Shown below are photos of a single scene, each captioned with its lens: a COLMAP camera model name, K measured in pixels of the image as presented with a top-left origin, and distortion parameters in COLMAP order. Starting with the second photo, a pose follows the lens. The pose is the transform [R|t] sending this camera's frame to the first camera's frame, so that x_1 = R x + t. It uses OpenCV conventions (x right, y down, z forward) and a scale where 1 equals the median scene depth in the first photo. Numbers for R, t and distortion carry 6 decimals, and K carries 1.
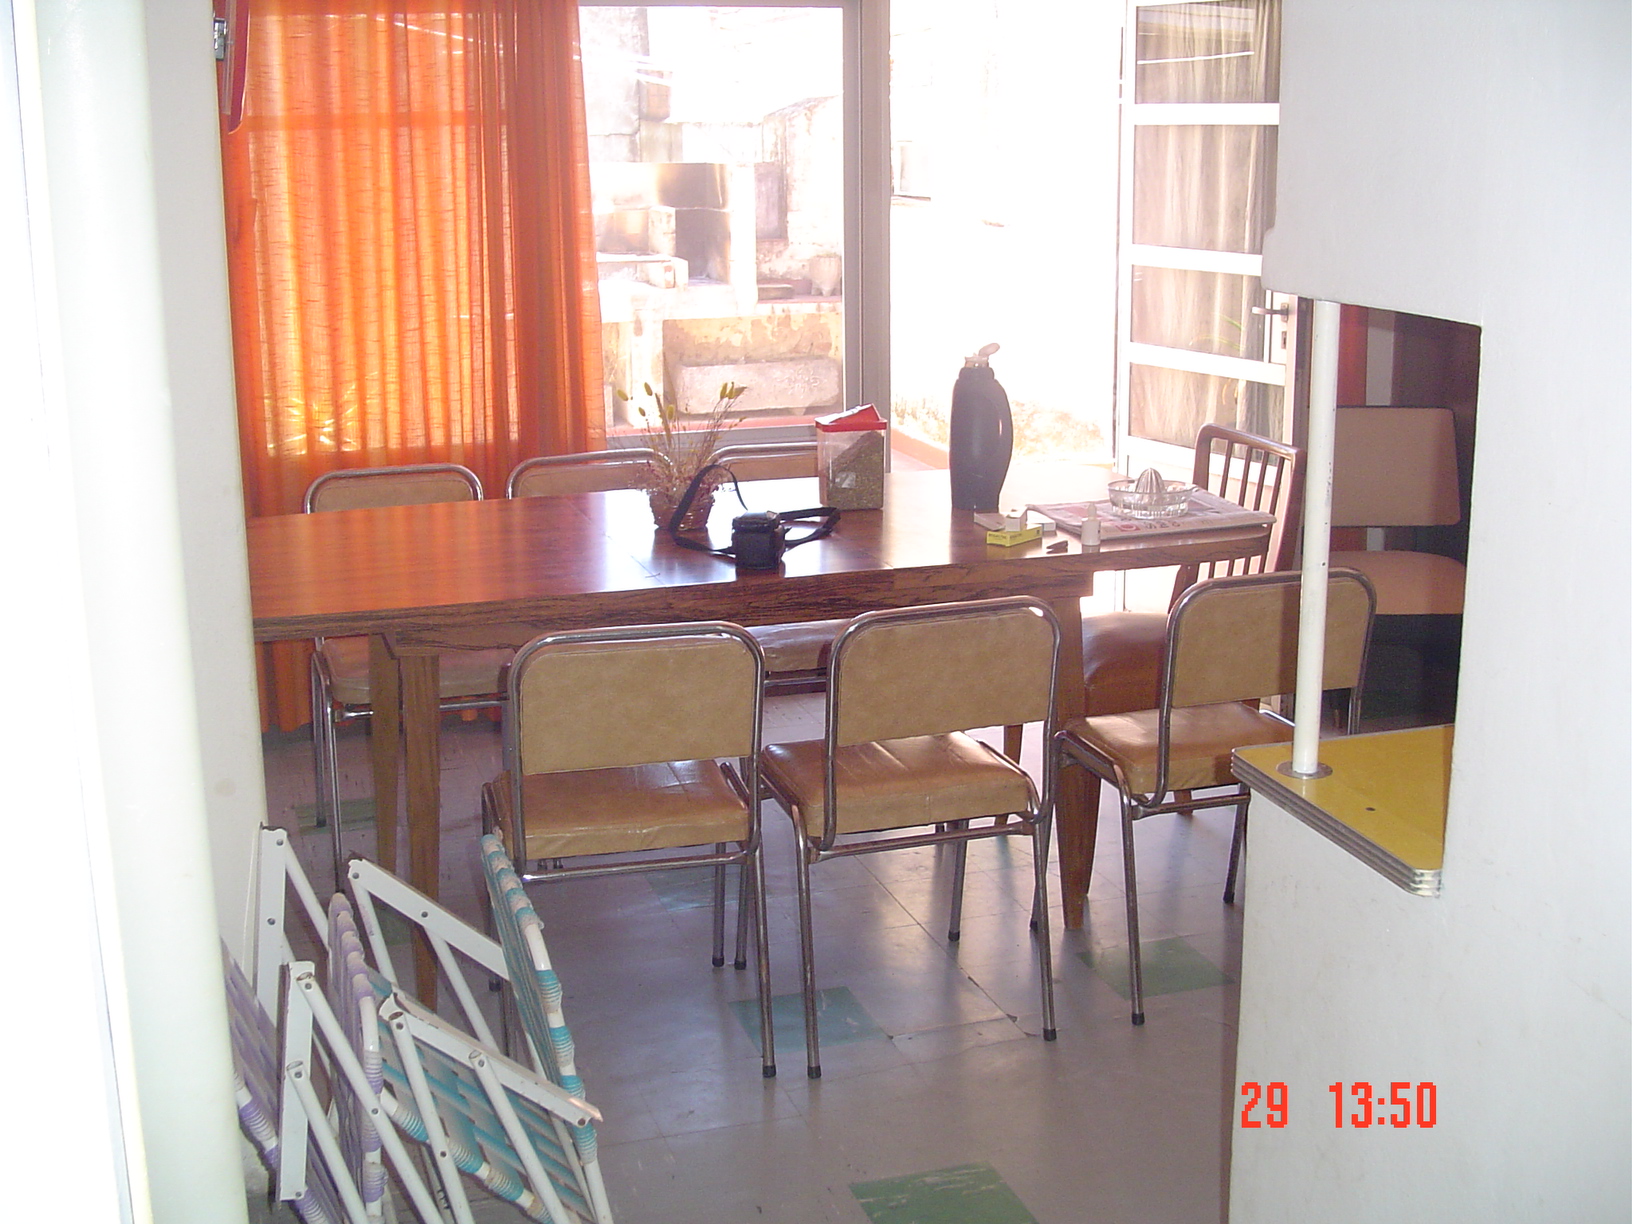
lens RADIAL K [[2024.3, 0, 816.0], [0, 2024.3, 612.0], [0, 0, 1]] dist [-0.185764, 0.198897]
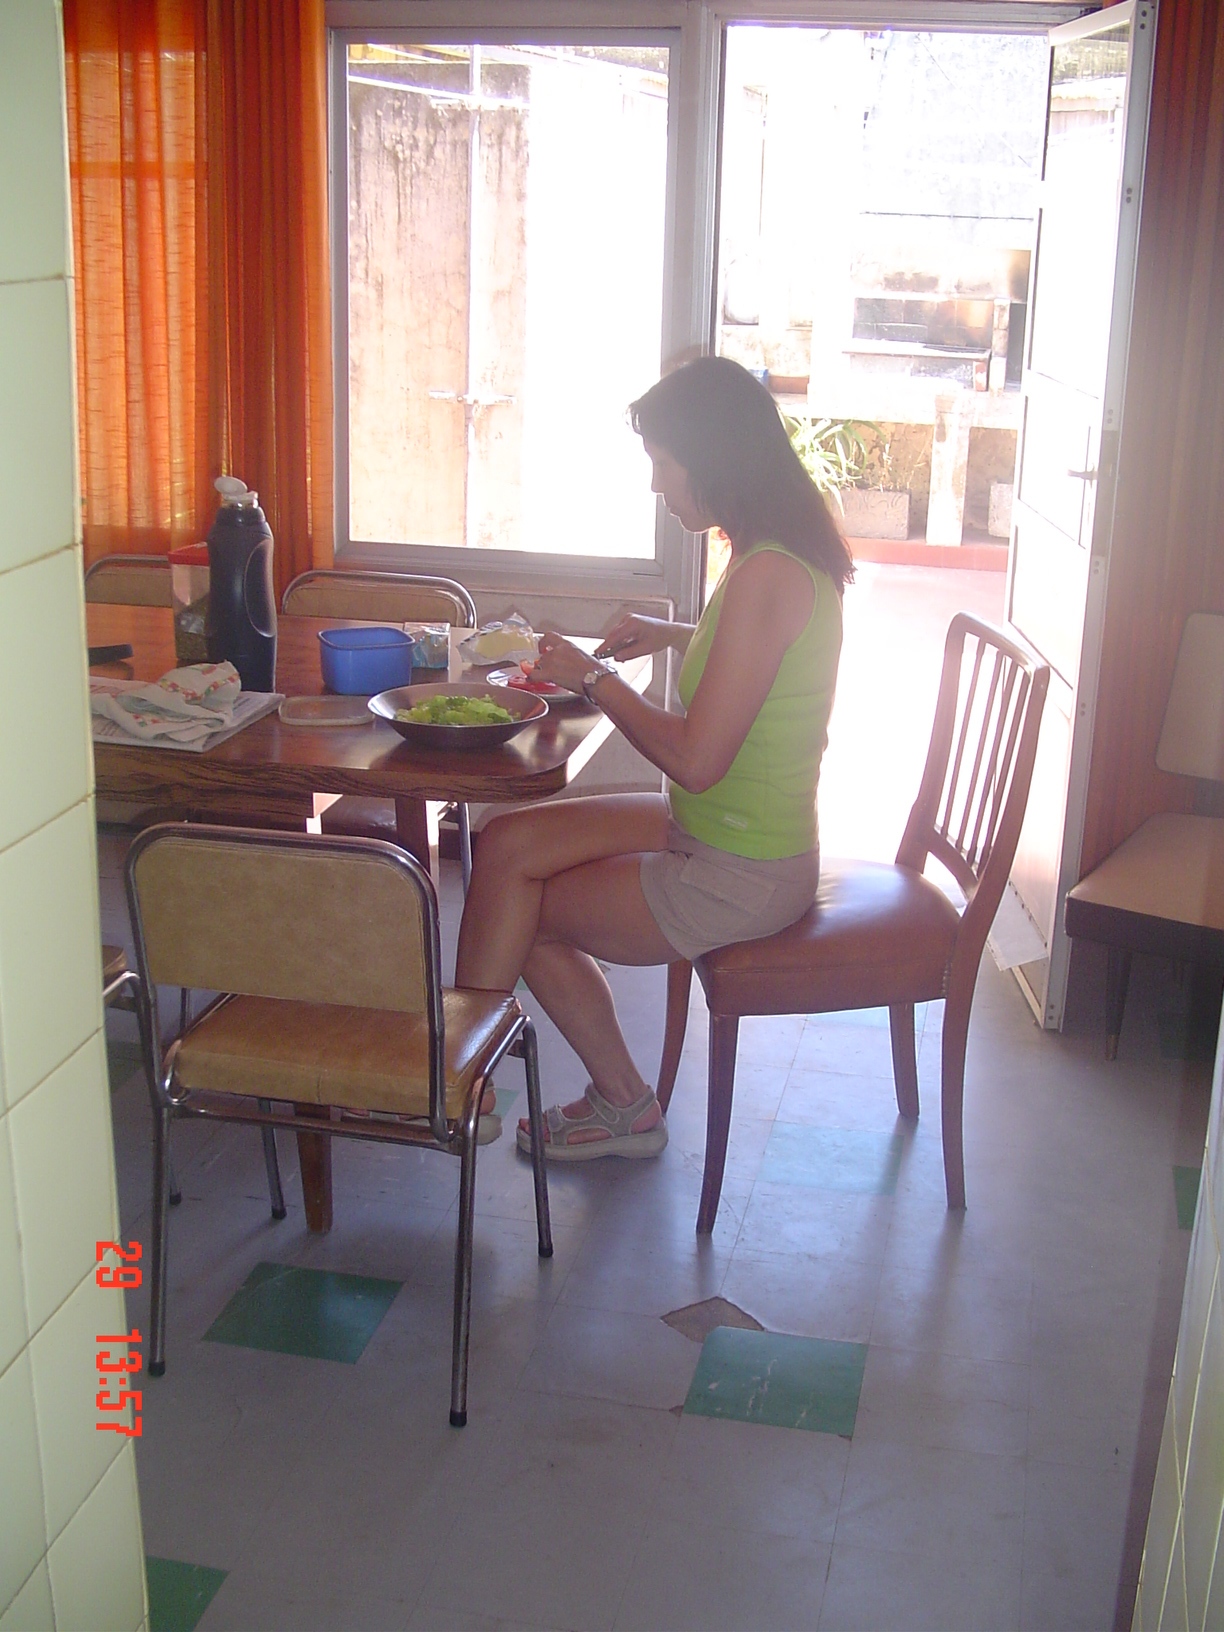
lens RADIAL K [[2024.3, 0, 608.0], [0, 2024.3, 845.9], [0, 0, 1]] dist [-0.185764, 0.198897]
pose [[0.868525, 0.184529, -0.460015, 0.215723], [-0.150075, 0.982452, 0.110751, -0.036037], [0.472379, -0.027153, 0.880977, 0.141962]]
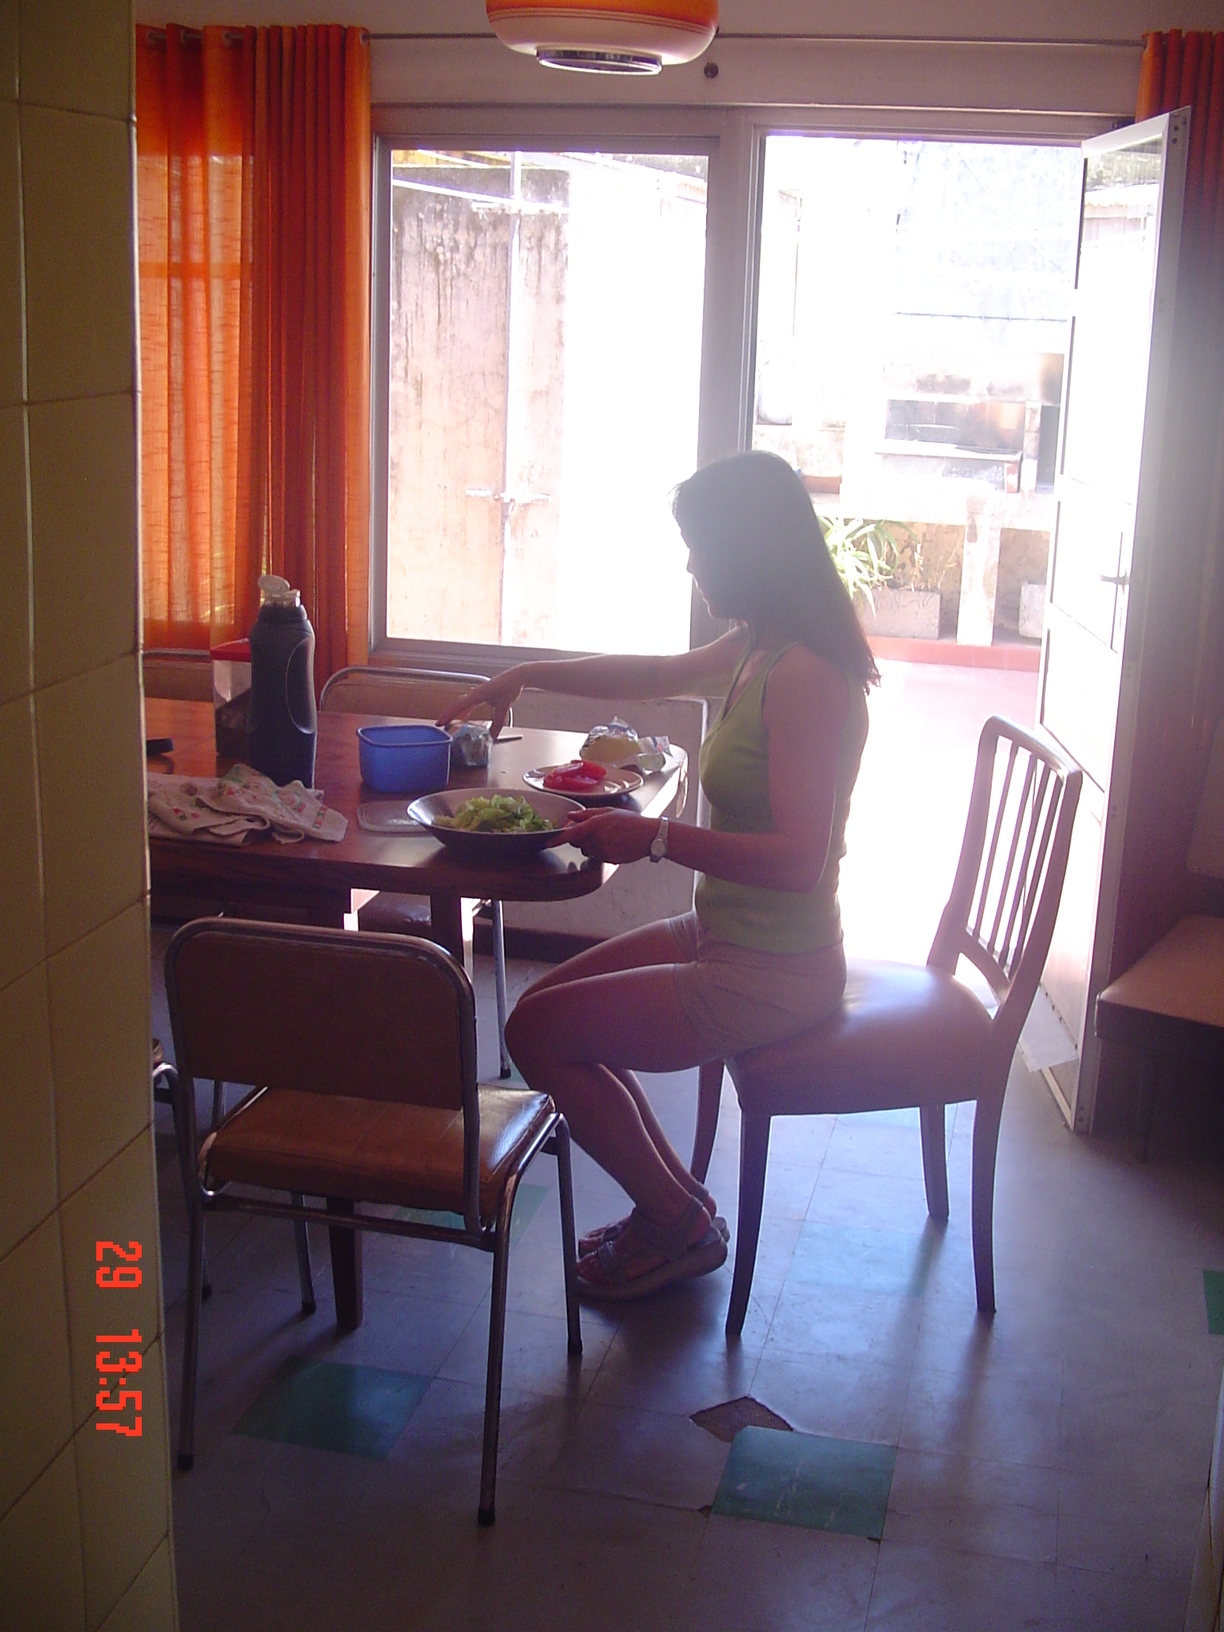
lens RADIAL K [[2024.3, 0, 608.0], [0, 2024.3, 845.9], [0, 0, 1]] dist [-0.185764, 0.198897]
pose [[0.860208, 0.172799, -0.479774, 0.215577], [-0.160231, 0.984776, 0.067399, -0.036861], [0.484116, 0.018898, 0.874800, 0.139519]]
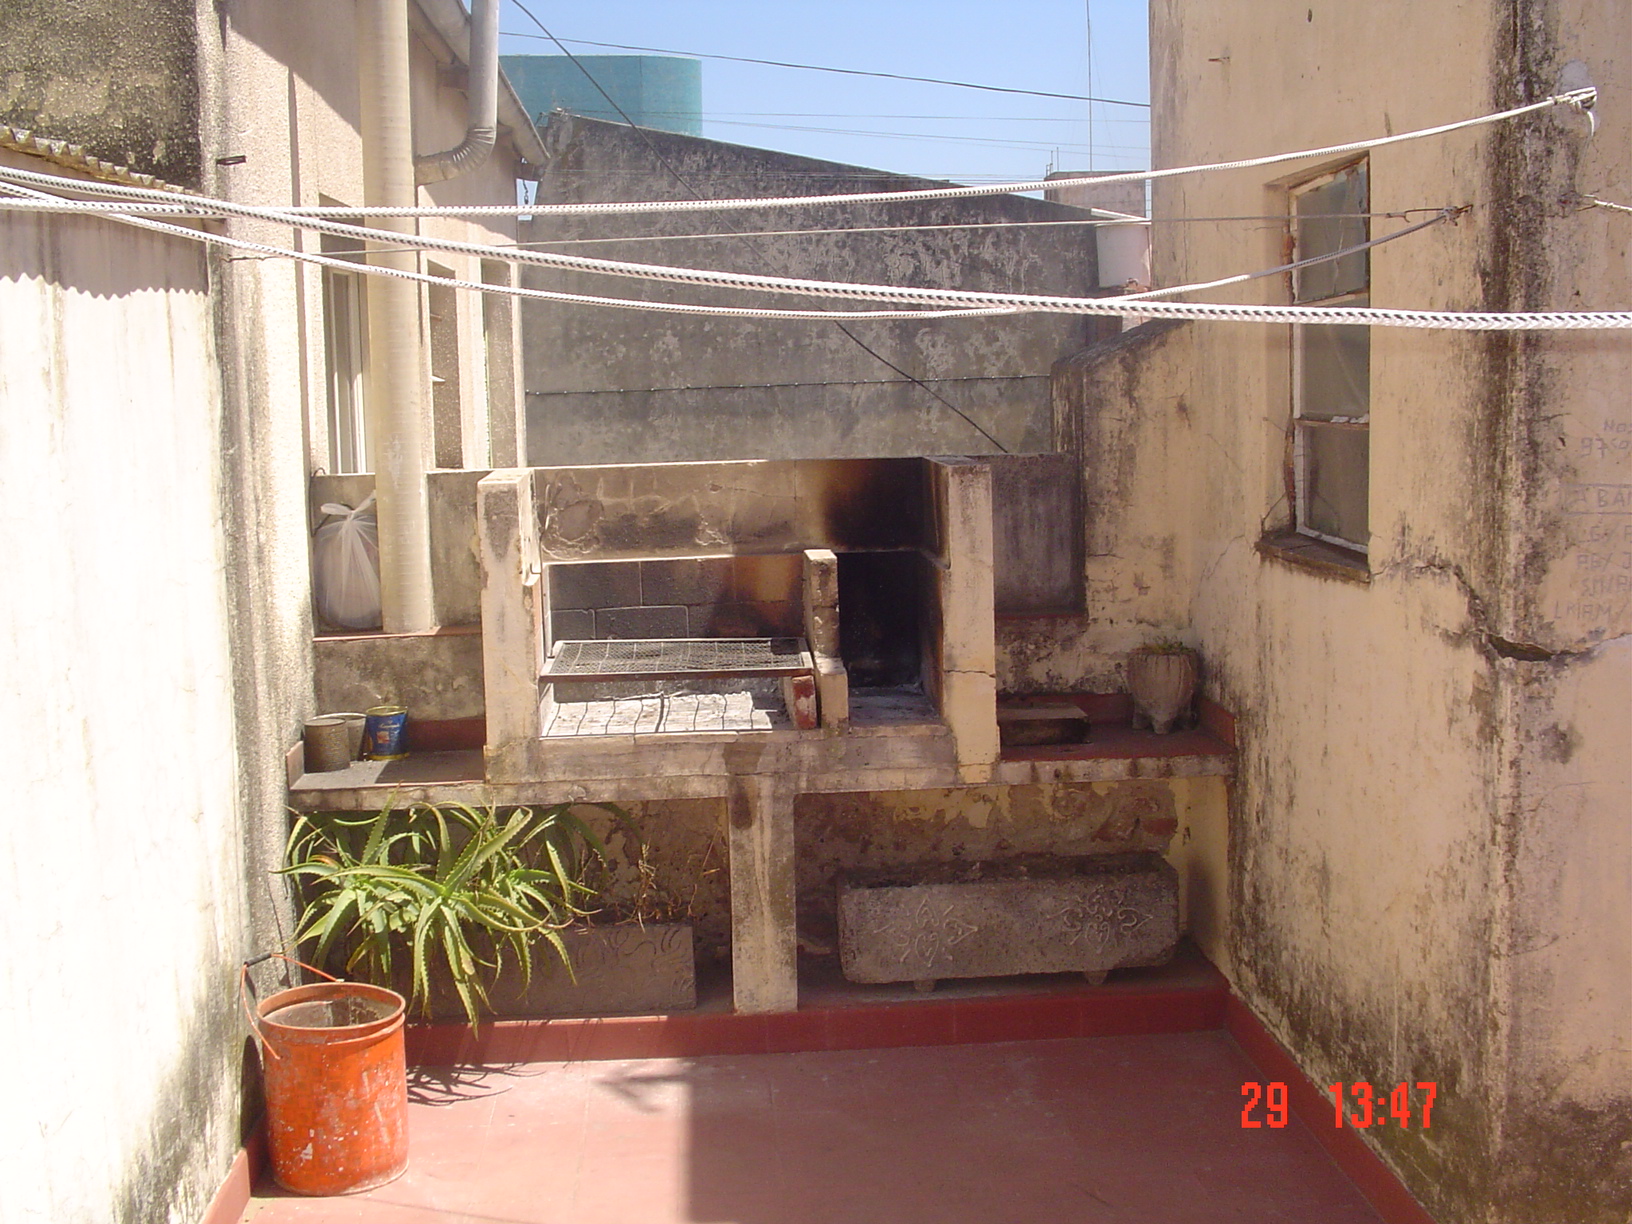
lens RADIAL K [[2024.3, 0, 816.0], [0, 2024.3, 612.0], [0, 0, 1]] dist [-0.185764, 0.198897]
pose [[0.968822, 0.012919, -0.247422, 0.044518], [-0.041263, 0.993106, -0.109721, -0.131035], [0.244299, 0.116510, 0.962675, 0.519511]]
